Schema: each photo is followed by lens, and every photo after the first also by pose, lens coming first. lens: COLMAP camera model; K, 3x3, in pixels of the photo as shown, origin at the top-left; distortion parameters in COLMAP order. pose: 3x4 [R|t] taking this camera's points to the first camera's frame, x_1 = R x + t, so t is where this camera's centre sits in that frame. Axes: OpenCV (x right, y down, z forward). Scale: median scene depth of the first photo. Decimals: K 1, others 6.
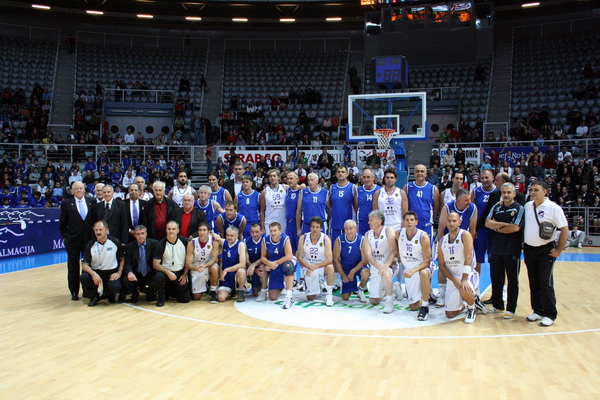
lens RADIAL K [[601.1, 0, 285.0], [0, 601.1, 201.8], [0, 0, 1]] dist [-0.074758, 0.000000]
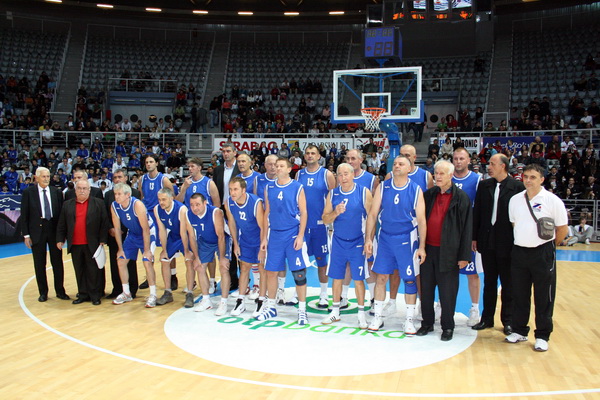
lens RADIAL K [[505.1, 0, 297.5], [0, 505.1, 202.1], [0, 0, 1]] dist [-0.117374, 0.094917]
pose [[0.999647, 0.010652, -0.024357, 0.046314], [-0.010068, 0.999662, 0.023987, -0.000941], [0.024604, -0.023733, 0.999416, 0.163567]]
